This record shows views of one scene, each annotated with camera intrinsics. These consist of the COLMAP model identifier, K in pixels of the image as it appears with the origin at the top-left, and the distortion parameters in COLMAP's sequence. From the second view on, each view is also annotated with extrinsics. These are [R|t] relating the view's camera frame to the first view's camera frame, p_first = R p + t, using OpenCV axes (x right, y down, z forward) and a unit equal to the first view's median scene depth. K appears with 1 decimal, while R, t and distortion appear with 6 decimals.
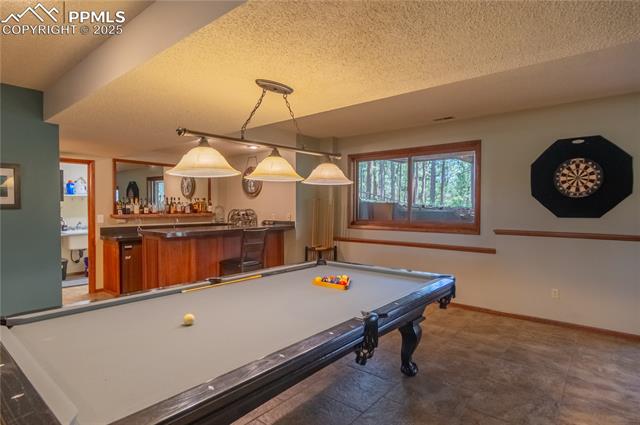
lens RADIAL K [[350.0, 0, 319.3], [0, 350.0, 211.1], [0, 0, 1]] dist [-0.002583, -0.000611]
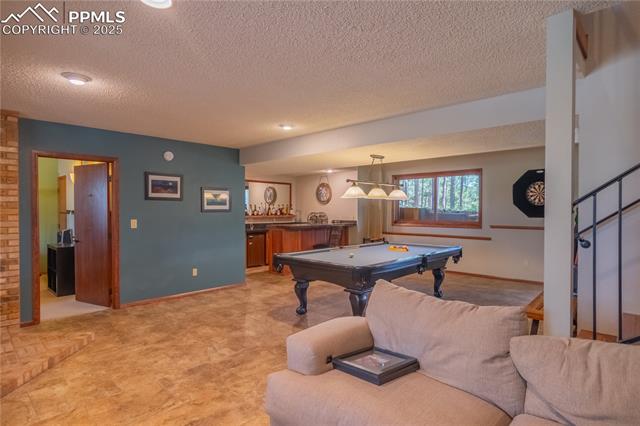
lens RADIAL K [[350.0, 0, 318.5], [0, 350.0, 213.3], [0, 0, 1]] dist [-0.002583, -0.000611]
pose [[0.998536, 0.001326, -0.054079, -0.151158], [-0.001572, 0.999989, -0.004511, 0.005561], [0.054072, 0.004590, 0.998526, -0.490772]]
